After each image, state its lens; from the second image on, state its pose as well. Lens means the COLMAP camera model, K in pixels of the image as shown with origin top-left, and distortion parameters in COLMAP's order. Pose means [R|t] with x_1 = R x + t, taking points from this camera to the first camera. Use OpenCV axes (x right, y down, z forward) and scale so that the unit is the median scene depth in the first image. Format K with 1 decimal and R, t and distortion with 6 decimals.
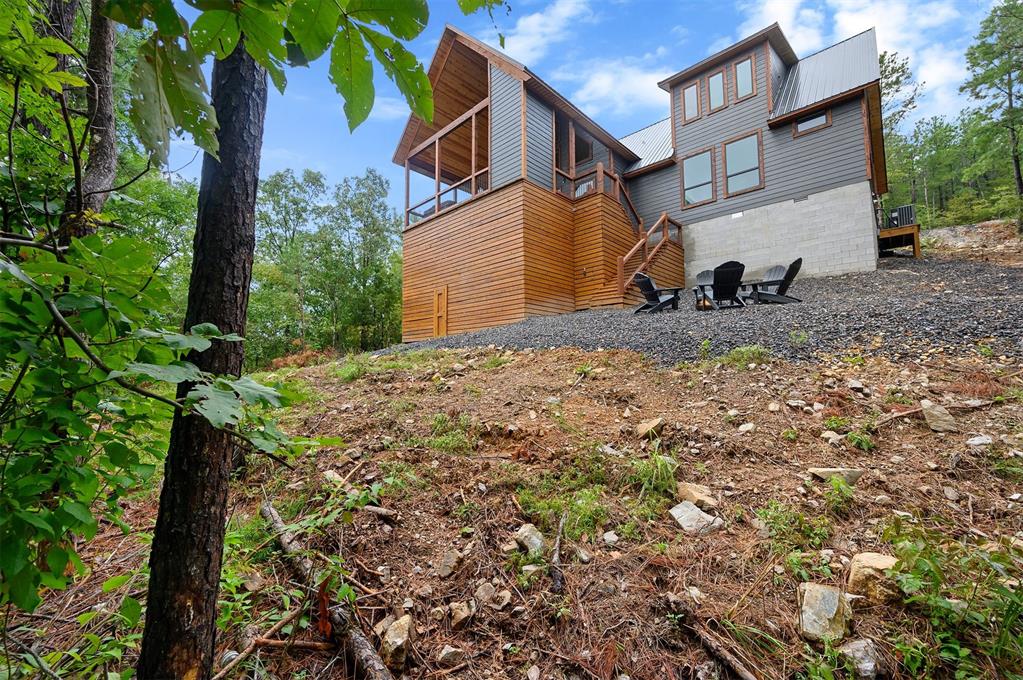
lens RADIAL K [[404.5, 0, 492.5], [0, 404.5, 335.5], [0, 0, 1]] dist [0.000780, -0.000209]
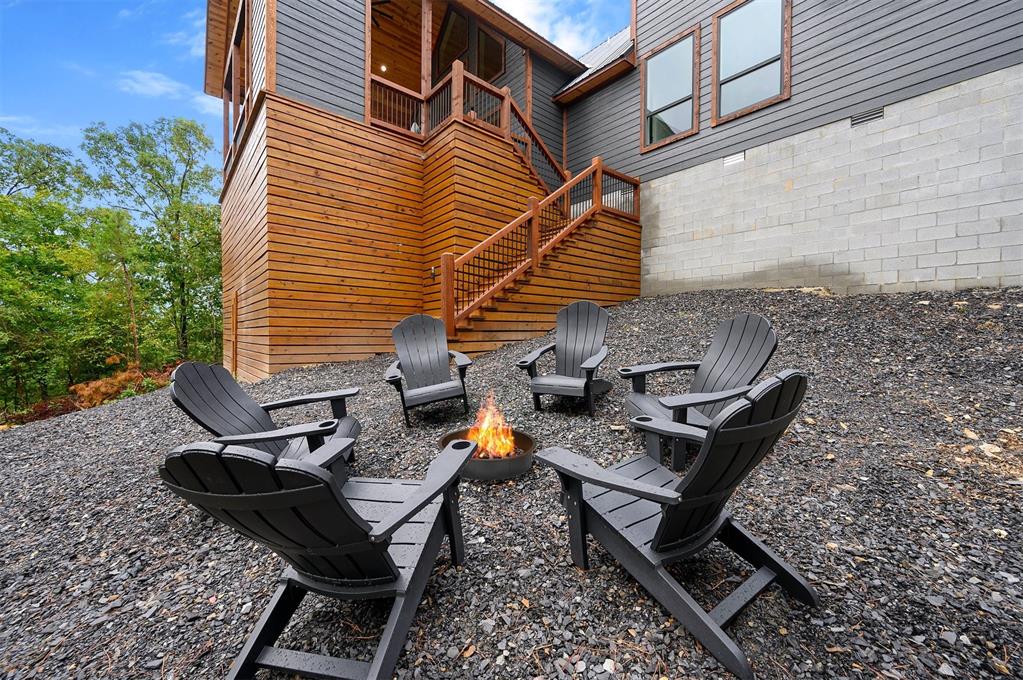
lens RADIAL K [[404.5, 0, 503.1], [0, 404.5, 337.4], [0, 0, 1]] dist [0.000780, -0.000209]
pose [[0.997098, 0.006795, -0.075824, 0.357184], [-0.000089, 0.996112, 0.088099, -0.118832], [0.076128, -0.087837, 0.993222, 0.453315]]
